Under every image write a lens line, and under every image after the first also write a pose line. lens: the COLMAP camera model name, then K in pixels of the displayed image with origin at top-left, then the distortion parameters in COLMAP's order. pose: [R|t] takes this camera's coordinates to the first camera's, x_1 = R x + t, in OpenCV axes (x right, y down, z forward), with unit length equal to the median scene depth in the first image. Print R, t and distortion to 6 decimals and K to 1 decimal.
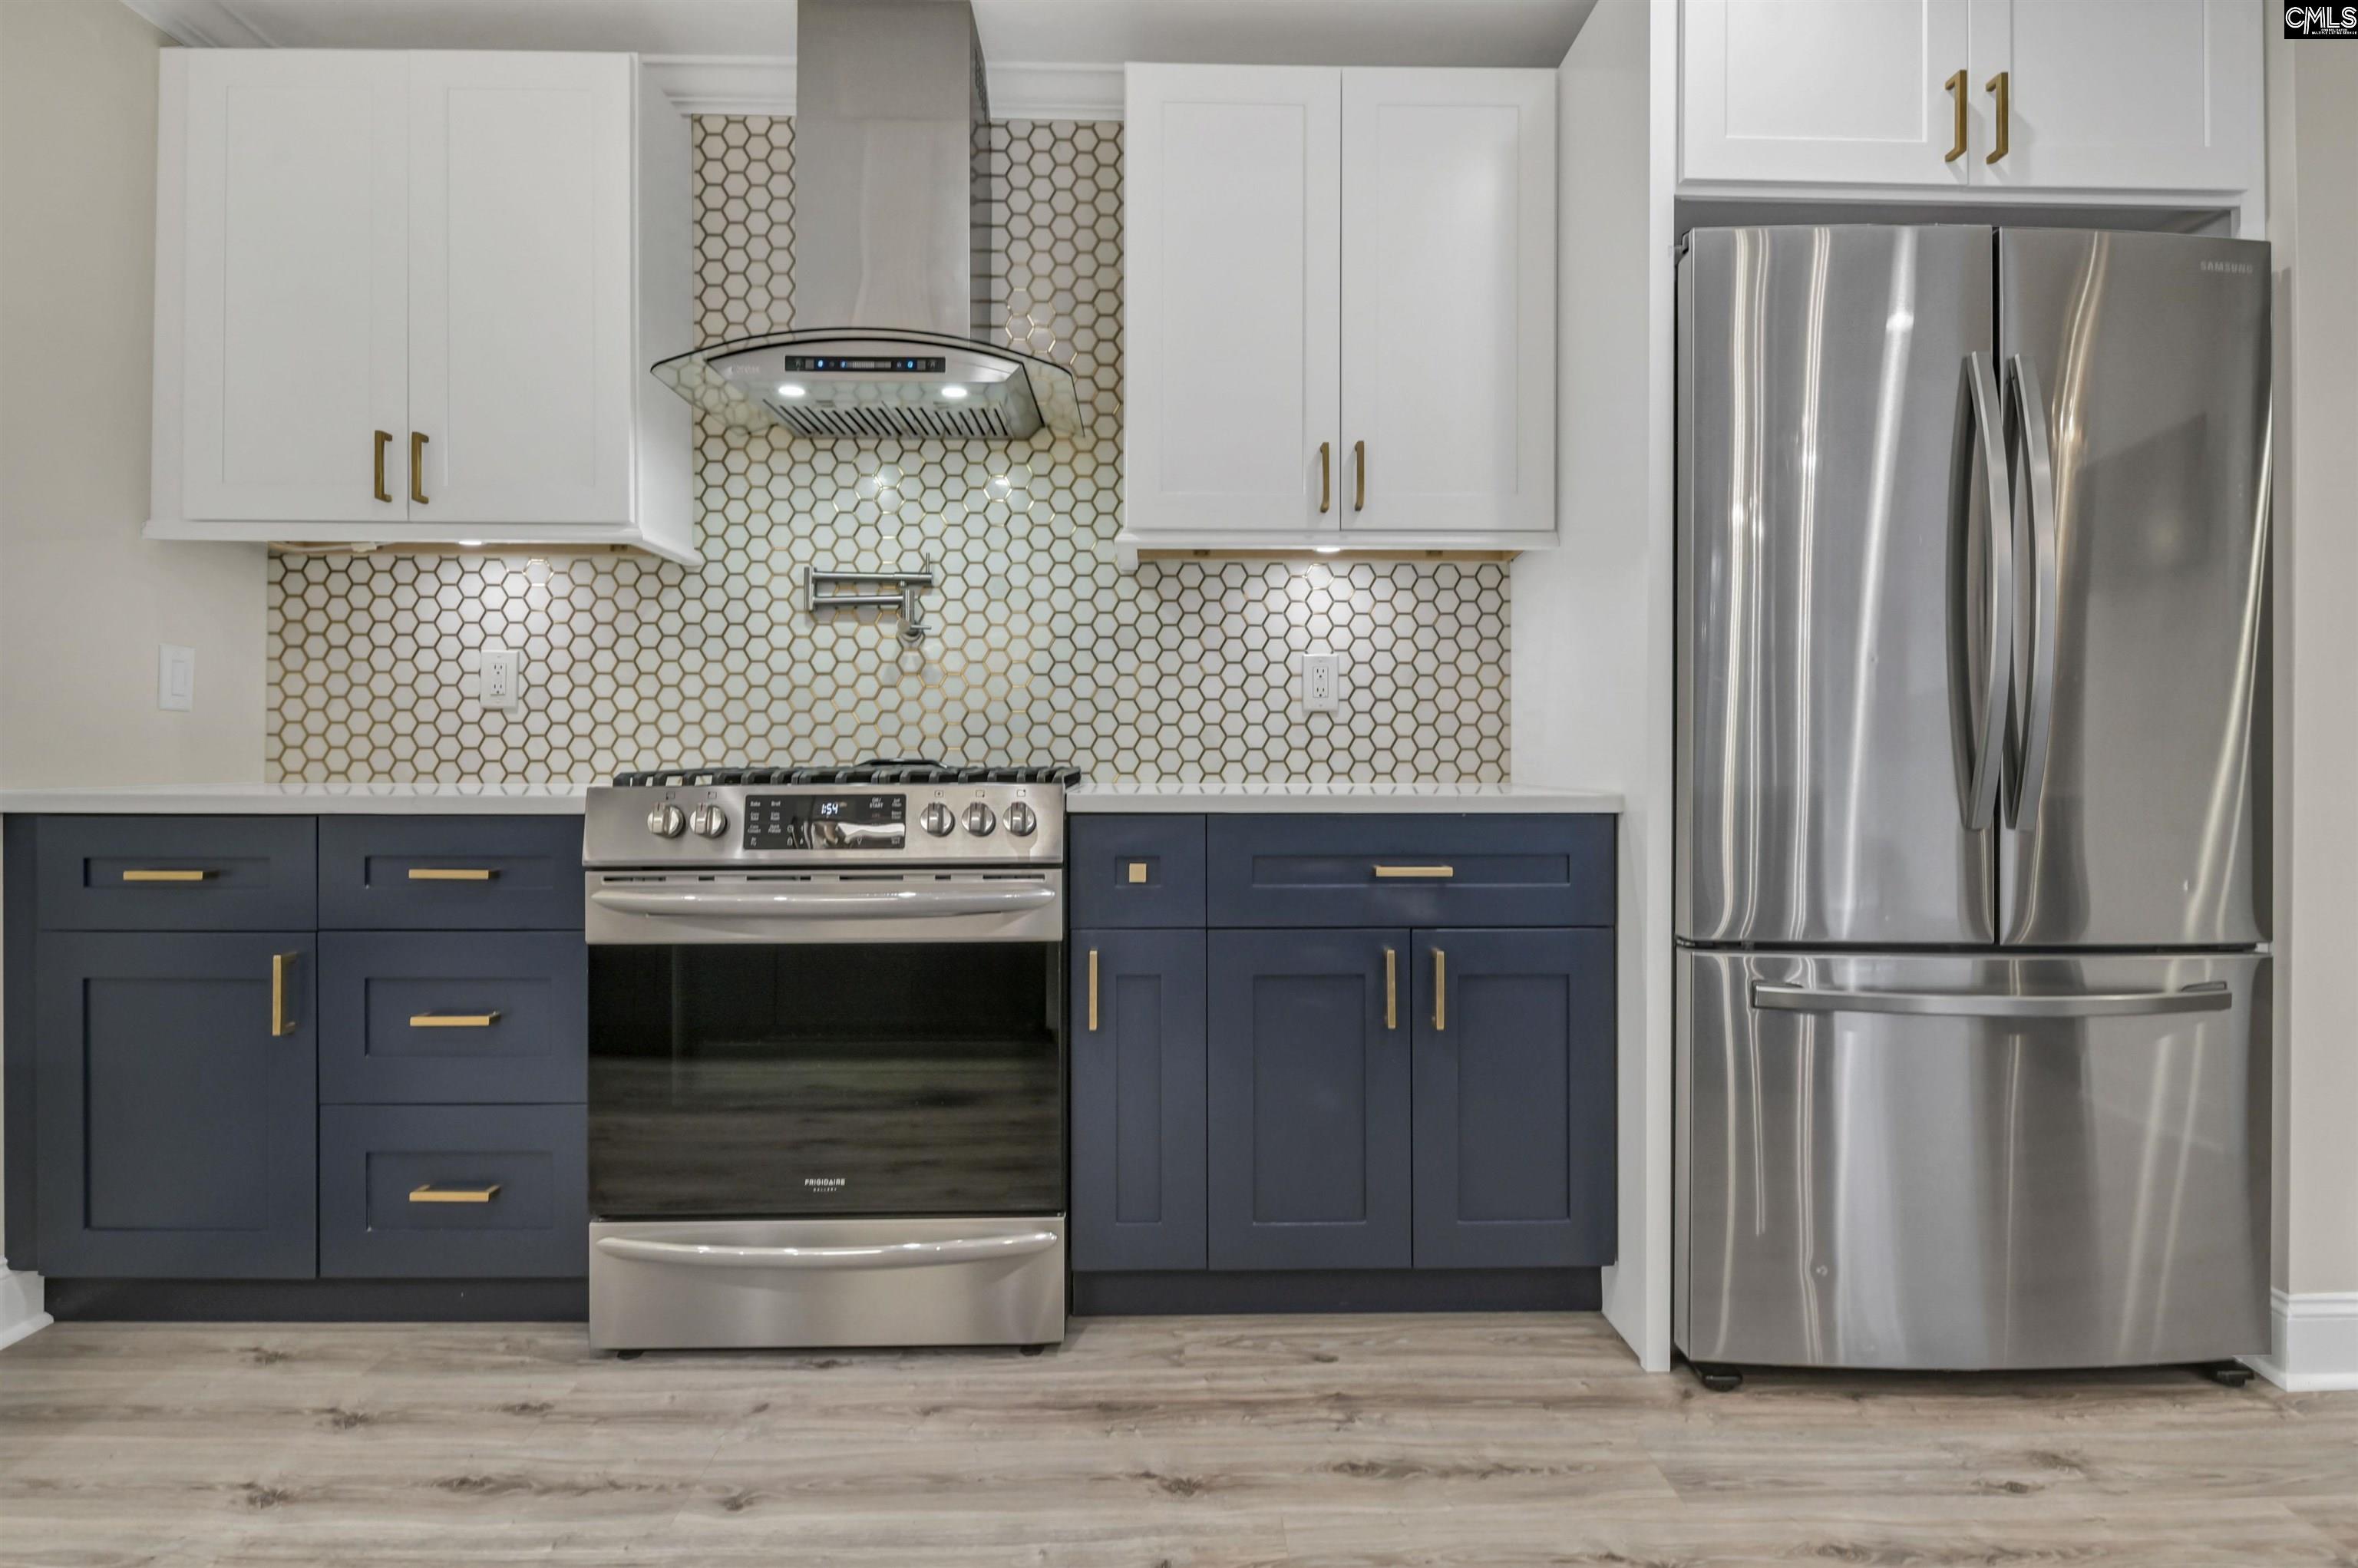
lens RADIAL K [[1248.6, 0, 1196.3], [0, 1248.6, 777.0], [0, 0, 1]] dist [0.010713, -0.005708]
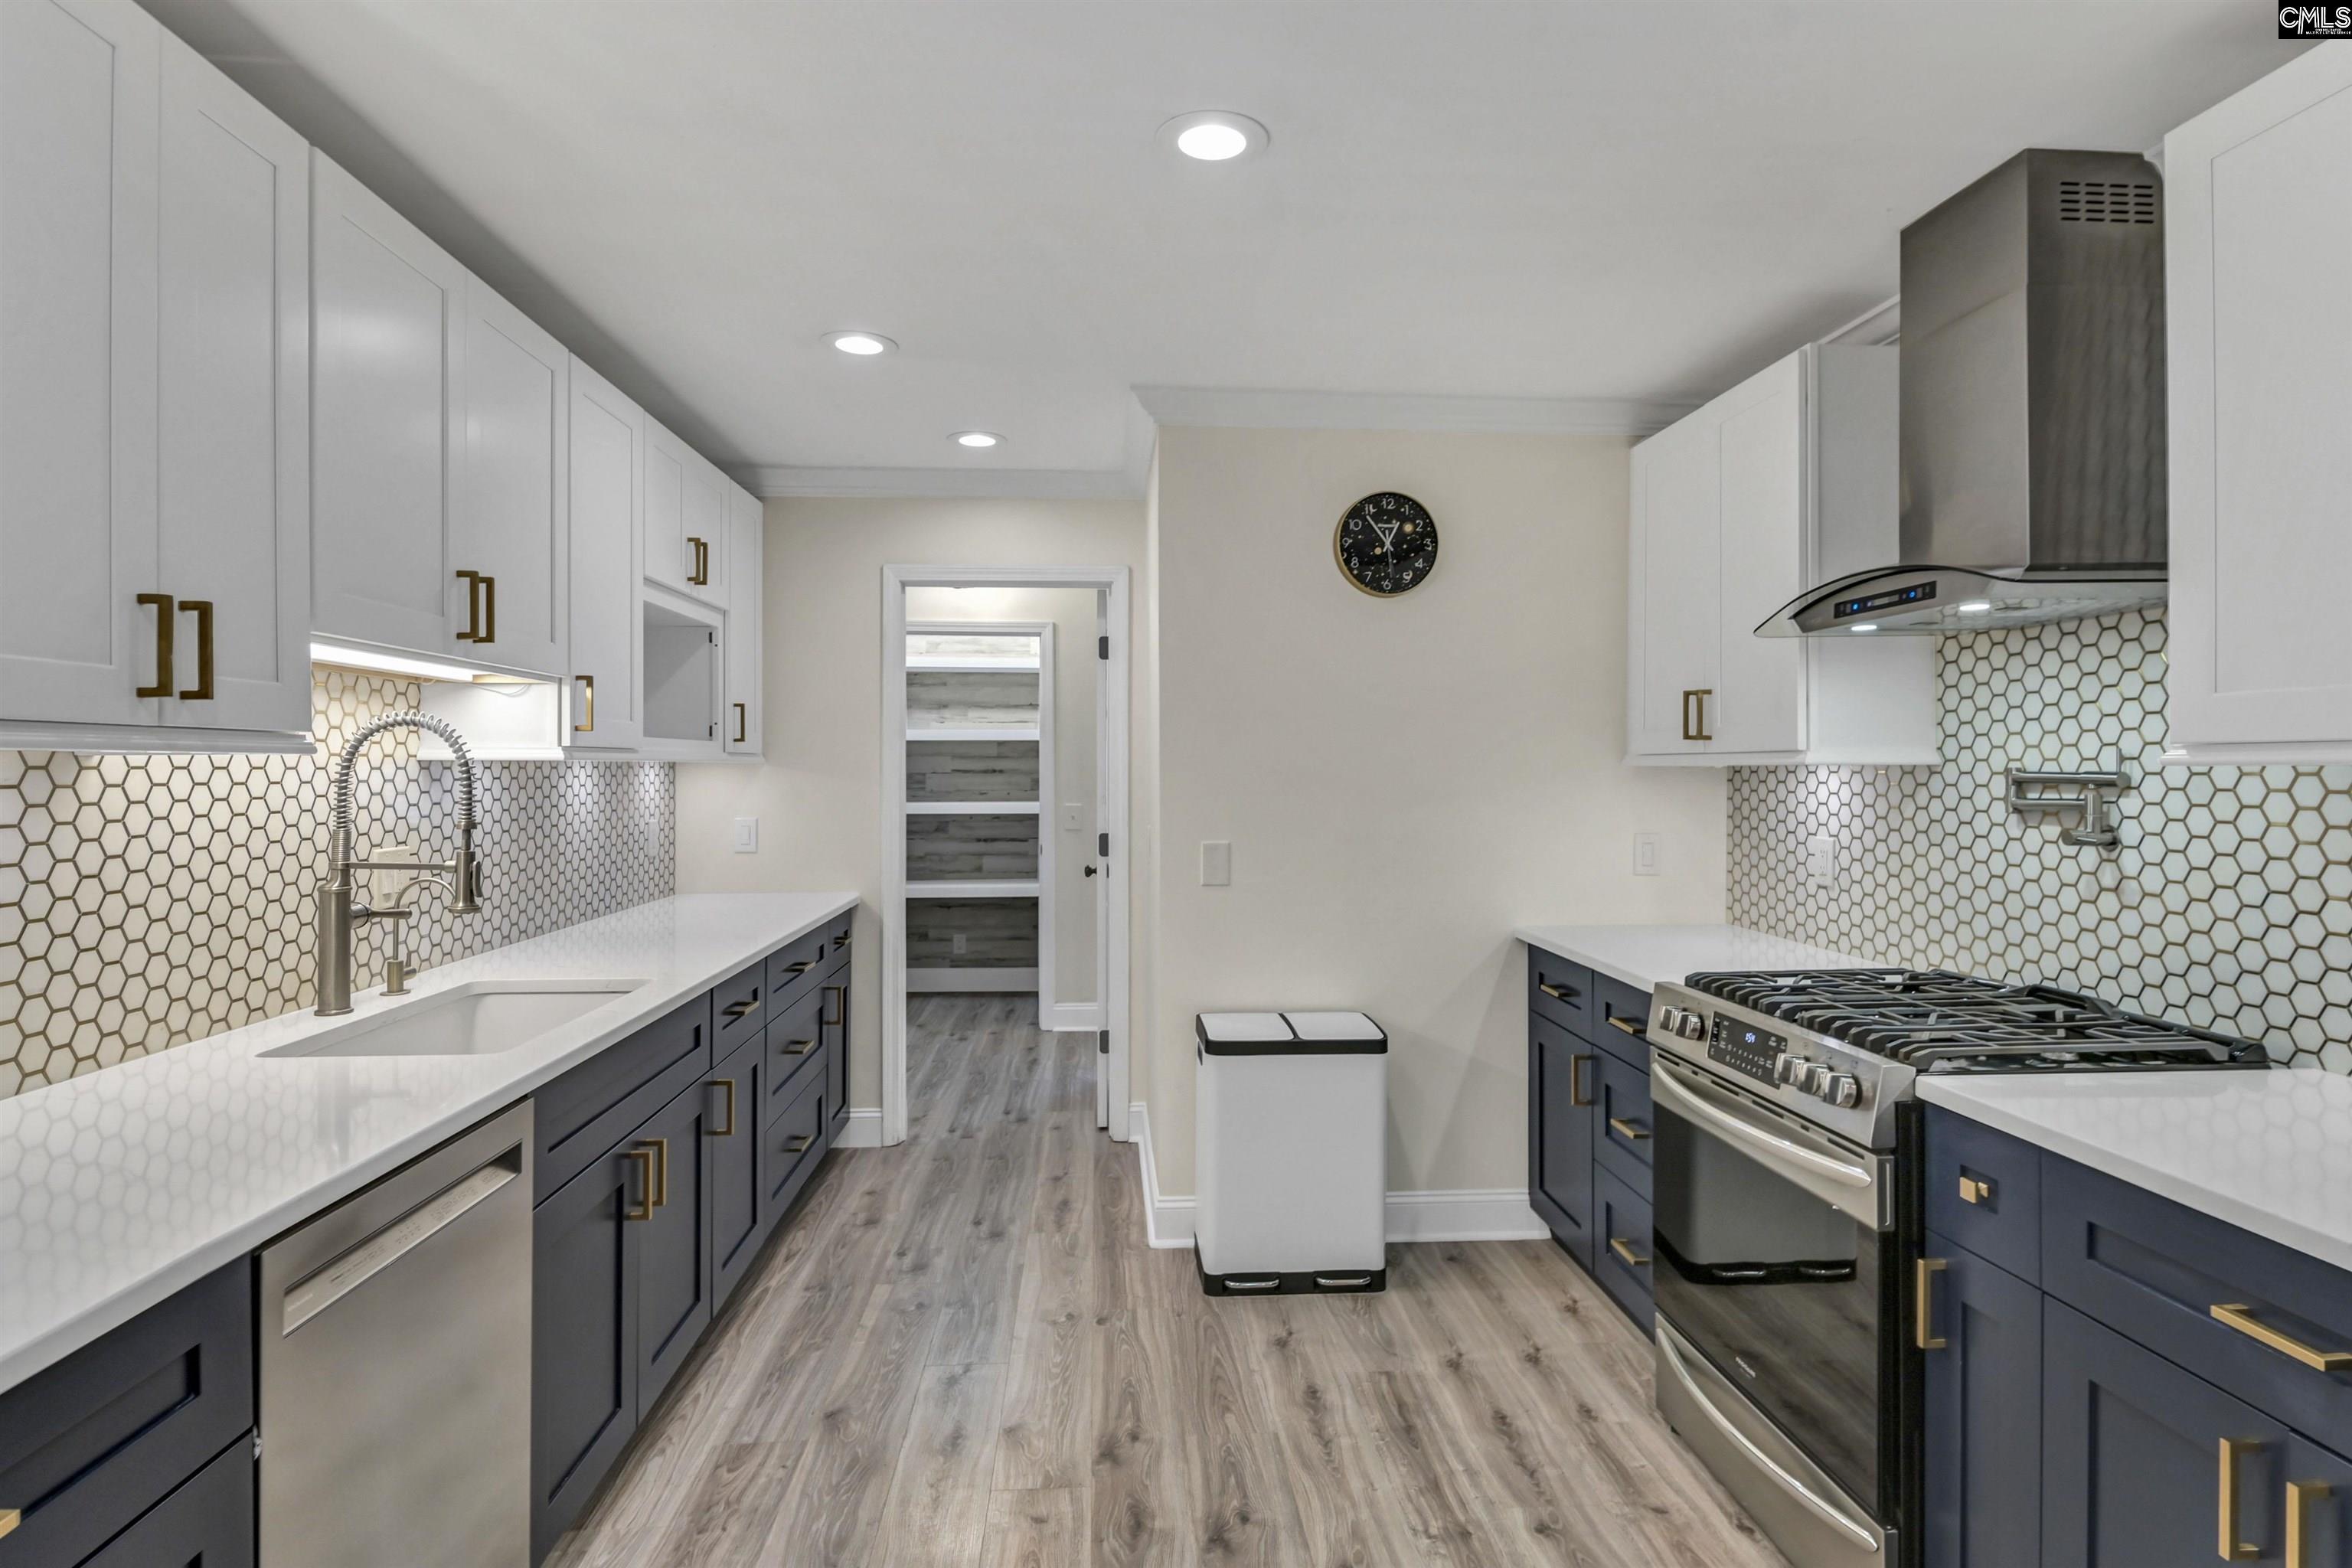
lens RADIAL K [[1328.1, 0, 1169.4], [0, 1328.1, 772.4], [0, 0, 1]] dist [0.033573, -0.002733]
pose [[0.009009, 0.016794, -0.999818, 0.814937], [-0.003118, 0.999855, 0.016766, -0.209383], [0.999955, 0.002966, 0.009060, 0.417931]]
